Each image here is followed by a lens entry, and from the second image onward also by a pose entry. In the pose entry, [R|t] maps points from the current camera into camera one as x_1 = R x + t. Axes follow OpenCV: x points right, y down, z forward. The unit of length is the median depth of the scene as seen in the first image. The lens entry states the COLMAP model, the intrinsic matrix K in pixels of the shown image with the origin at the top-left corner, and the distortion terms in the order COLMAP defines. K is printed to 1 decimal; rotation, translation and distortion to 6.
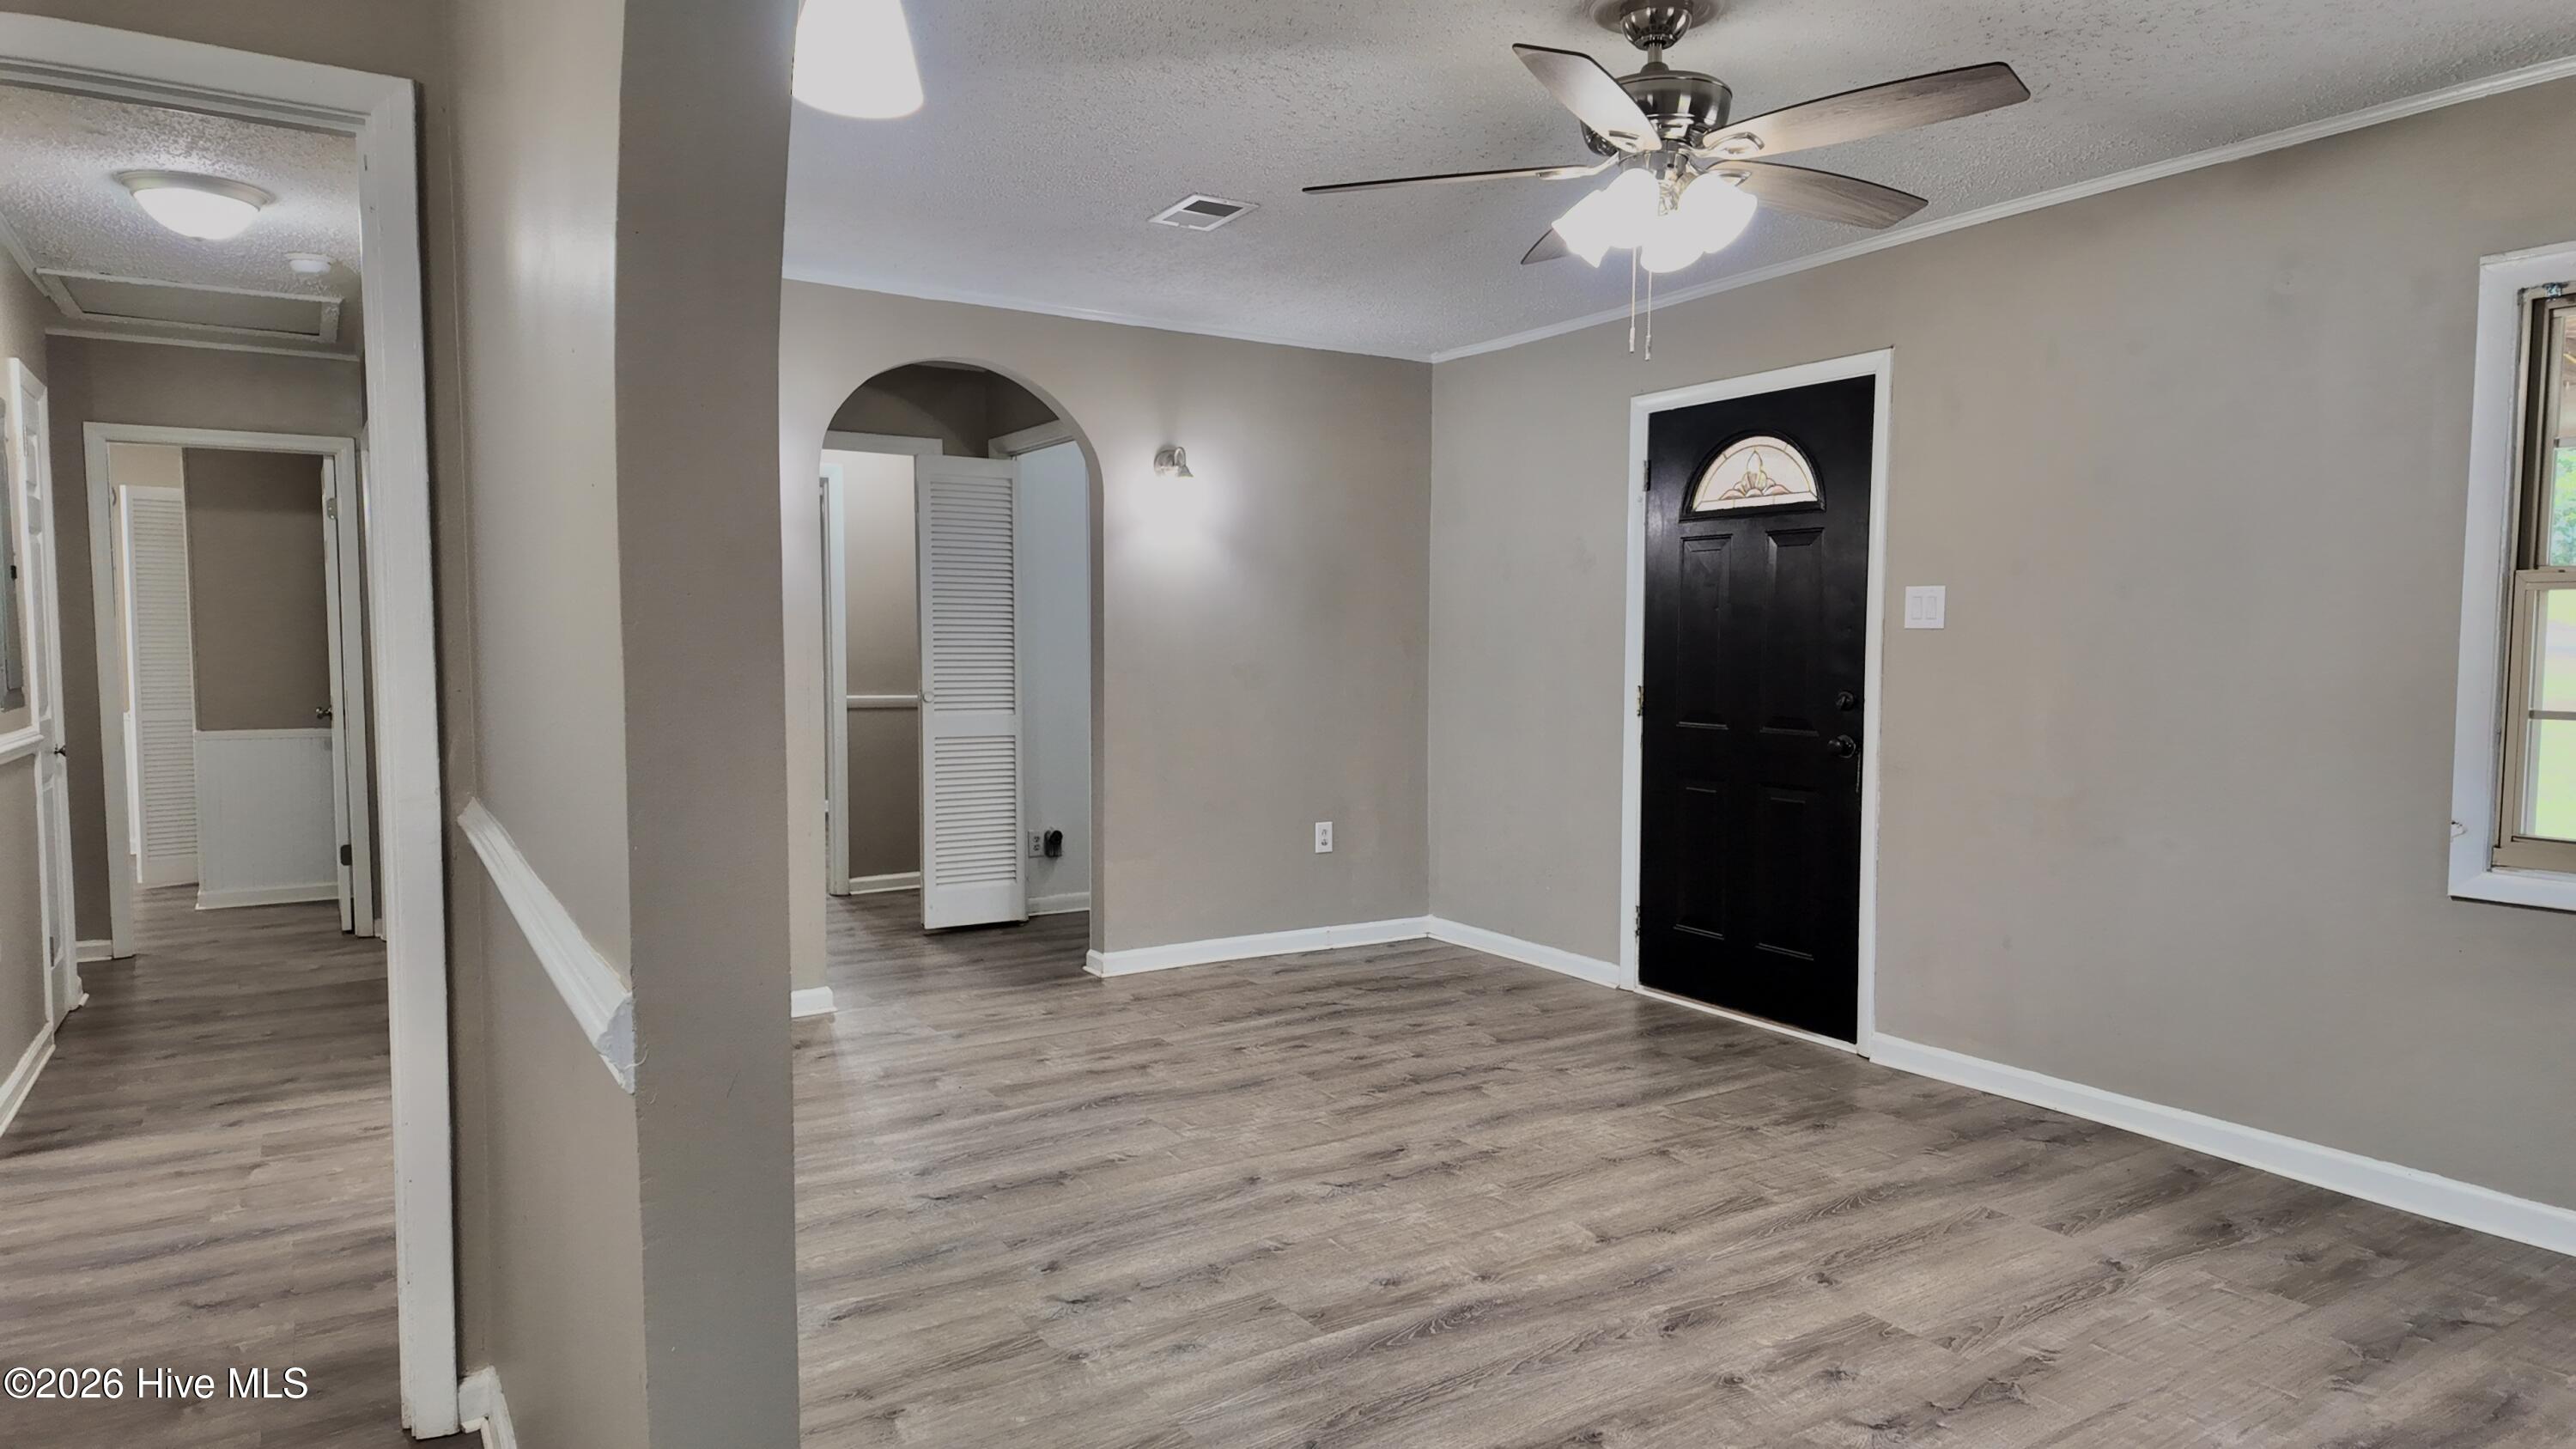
lens RADIAL K [[1485.7, 0, 1296.3], [0, 1485.7, 728.9], [0, 0, 1]] dist [0.032071, -0.032620]
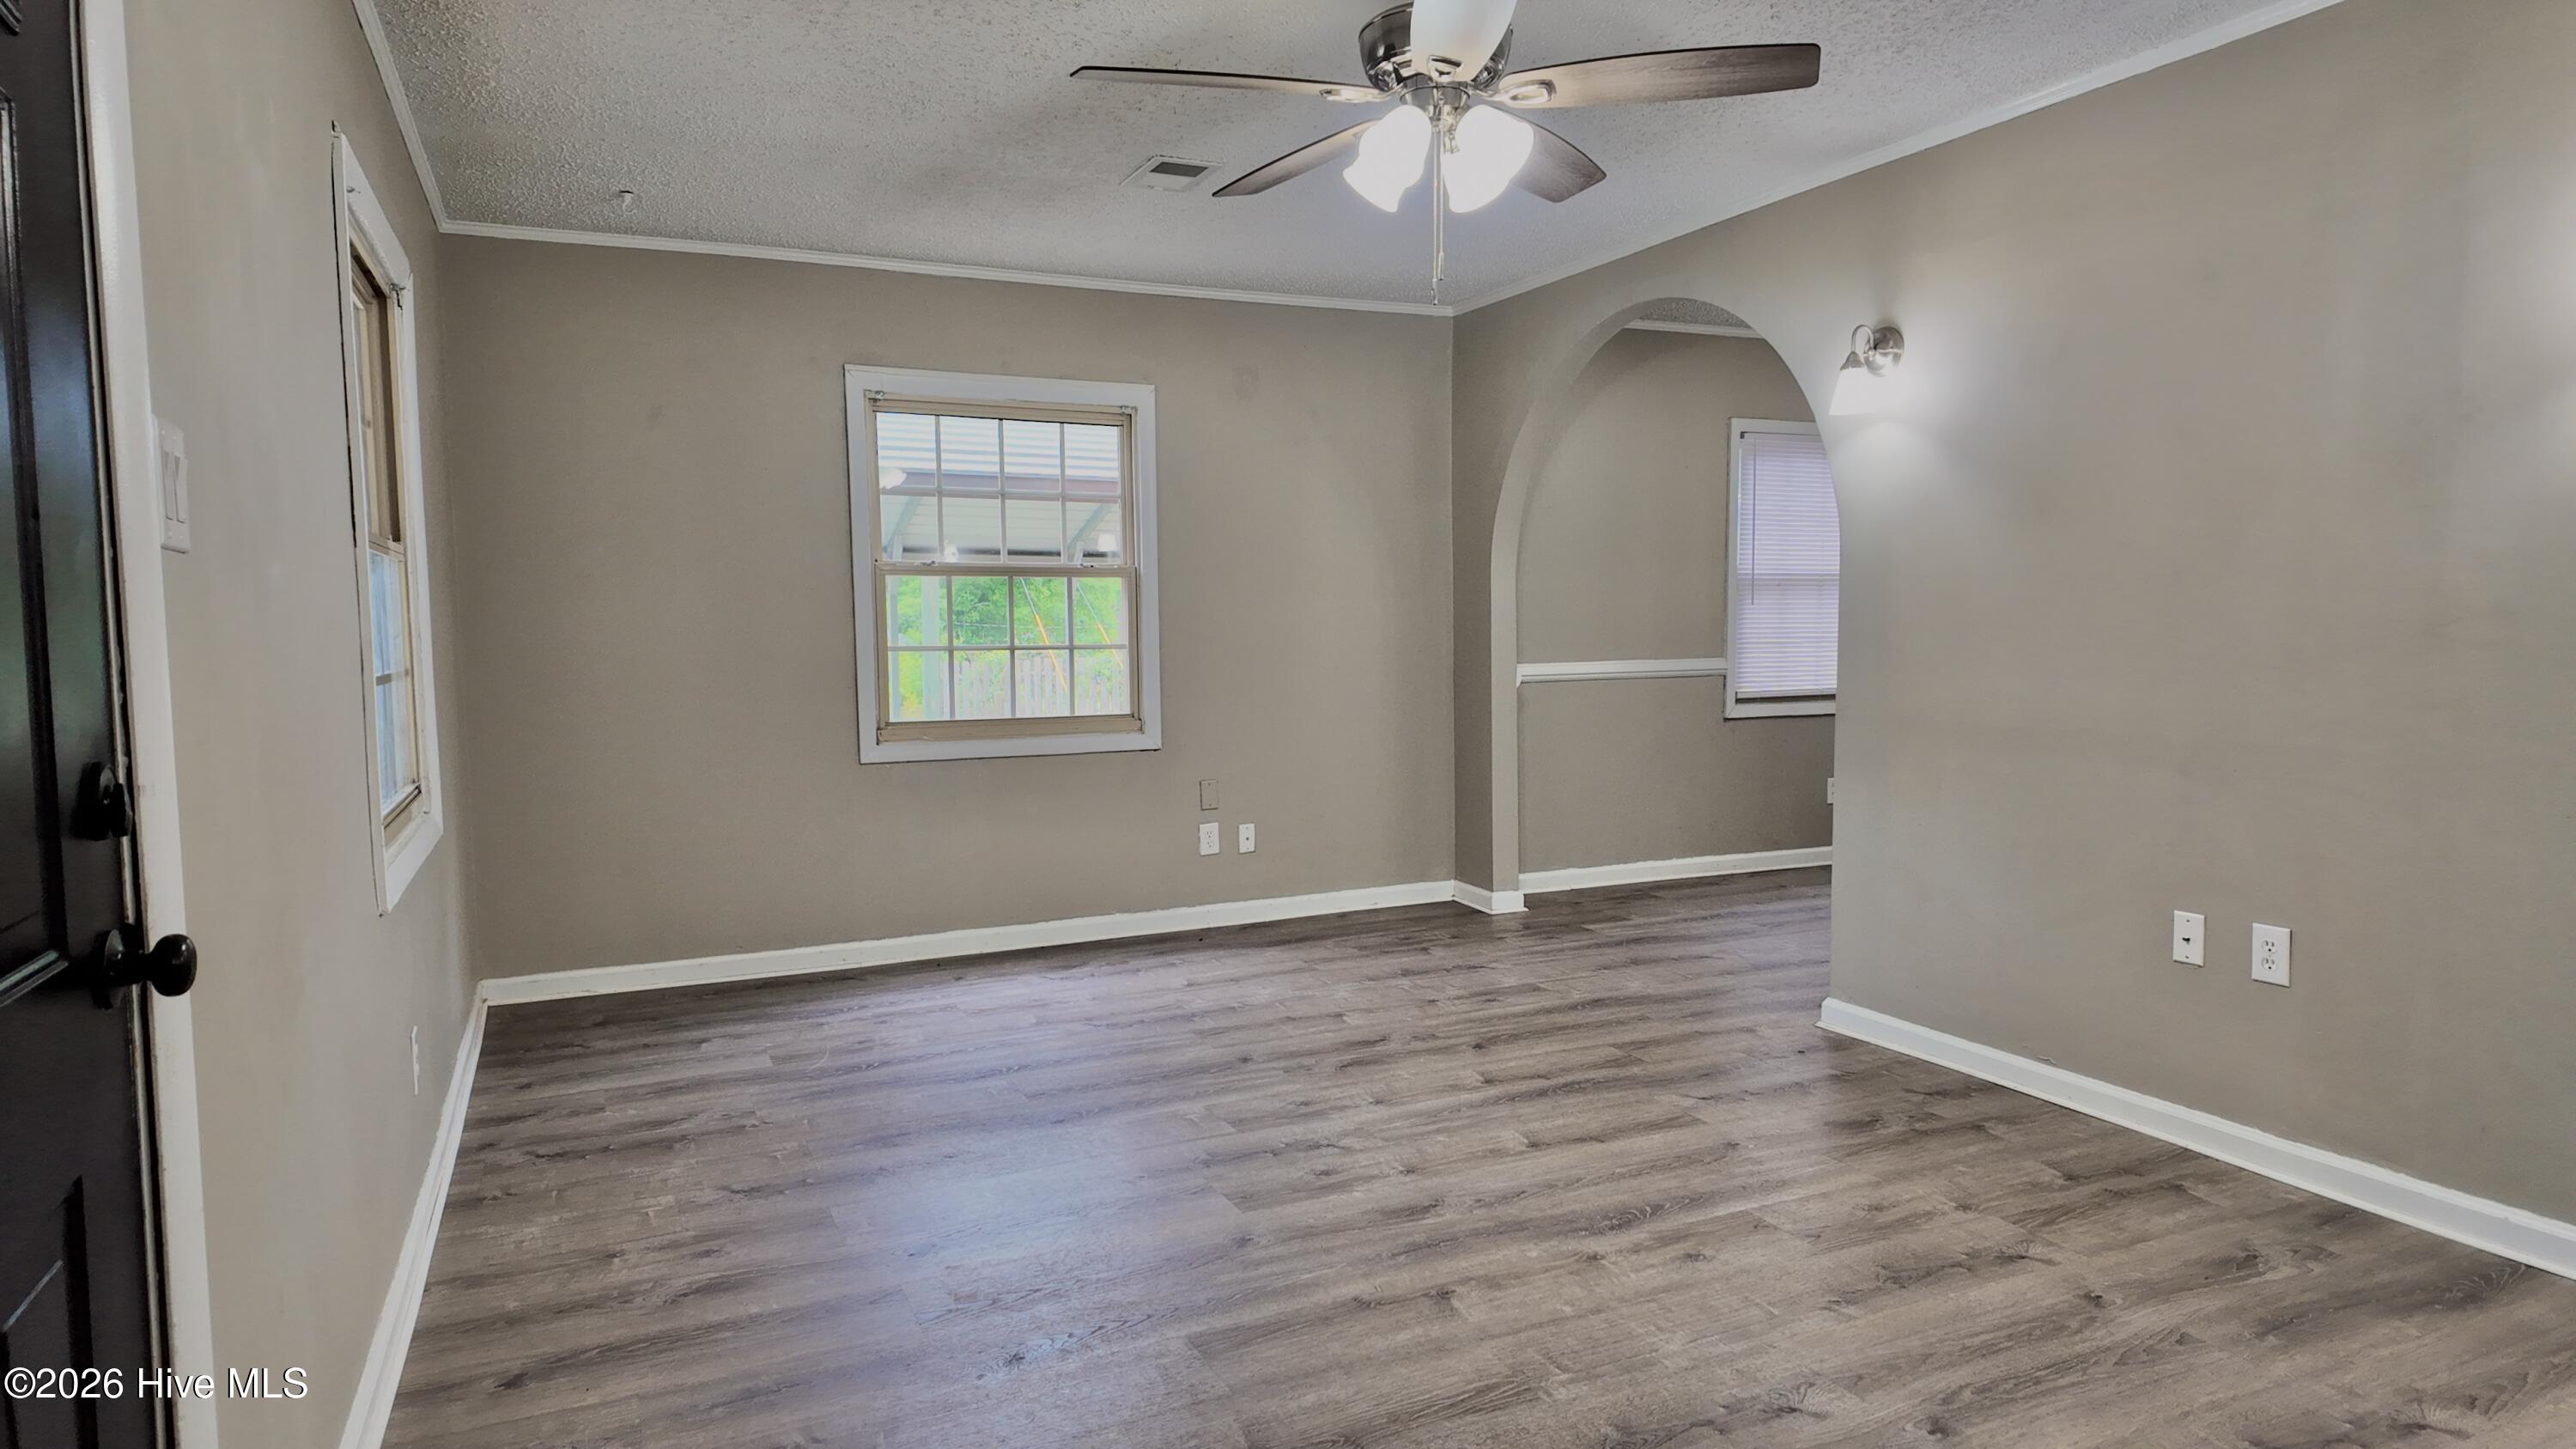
lens RADIAL K [[1485.7, 0, 1279.3], [0, 1485.7, 729.6], [0, 0, 1]] dist [0.032071, -0.032620]
pose [[-0.989062, -0.001967, 0.147485, 0.159191], [0.018839, 0.990037, 0.139540, -0.090847], [-0.146290, 0.140792, -0.979171, 1.652016]]
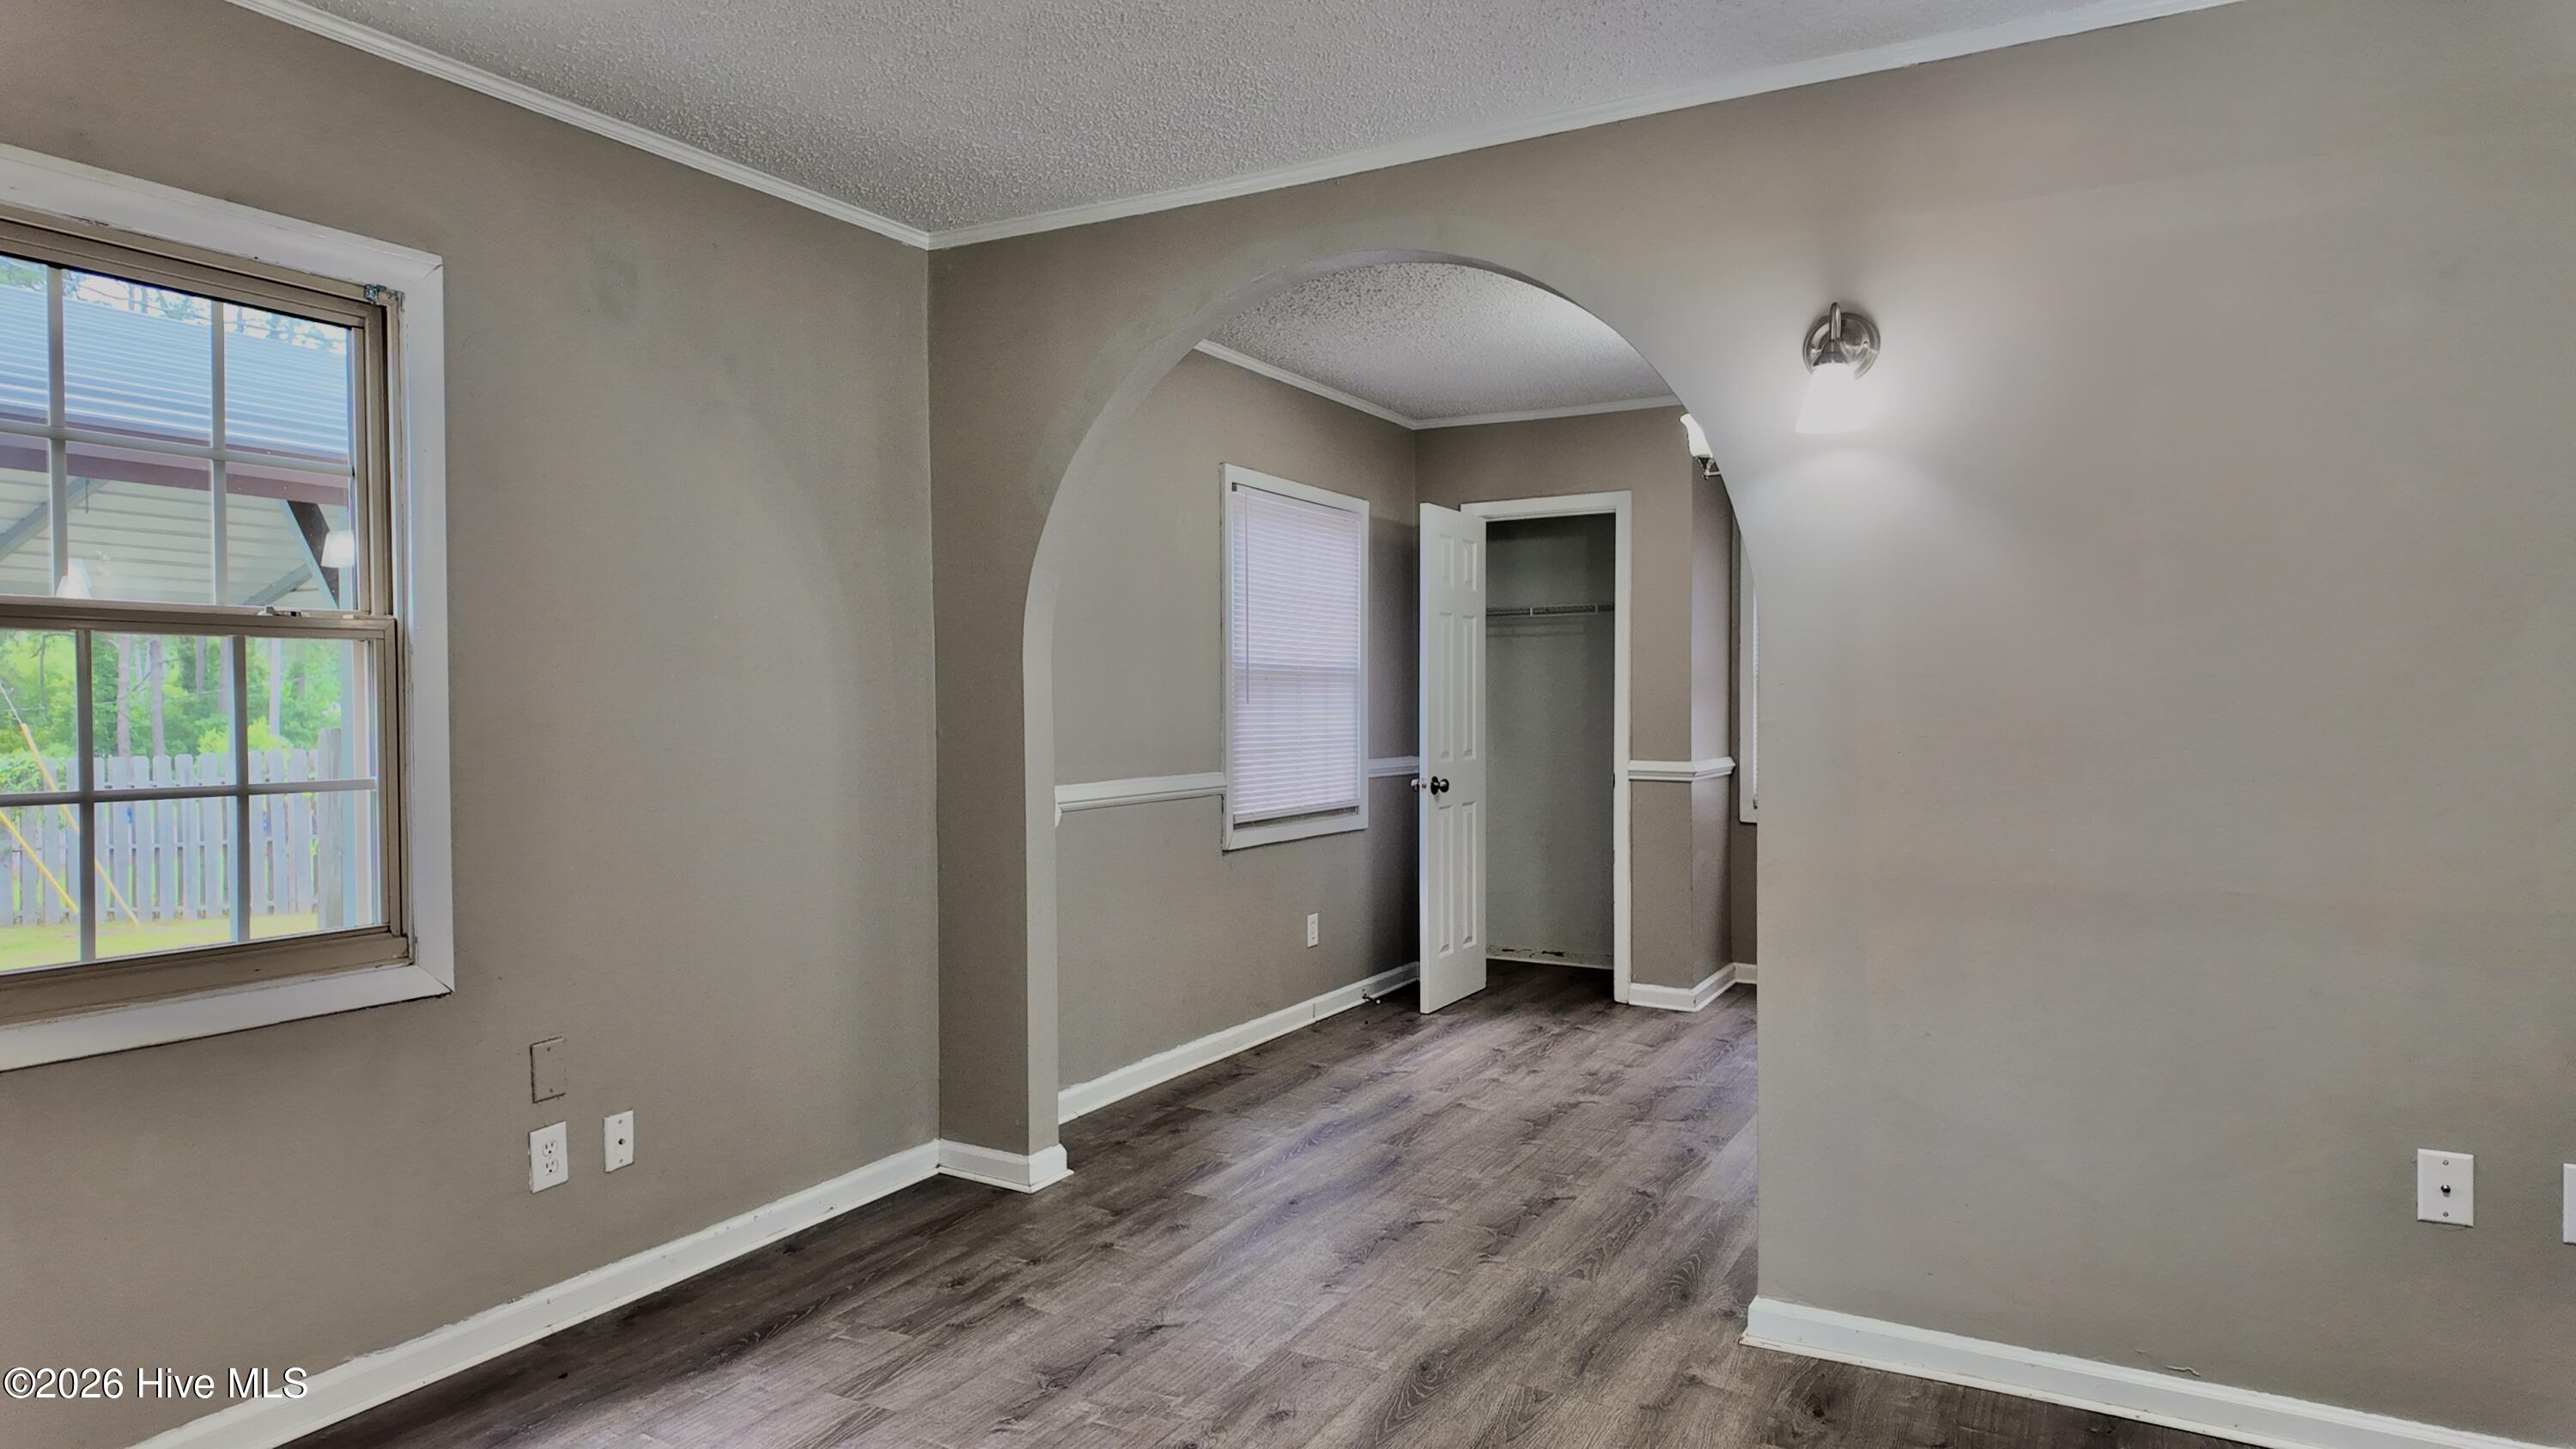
lens RADIAL K [[1485.7, 0, 1318.4], [0, 1485.7, 727.0], [0, 0, 1]] dist [0.032071, -0.032620]
pose [[-0.885705, 0.012218, -0.464087, 0.495078], [-0.025323, 0.996894, 0.074574, -0.058035], [0.463557, 0.077802, -0.882645, 0.973879]]
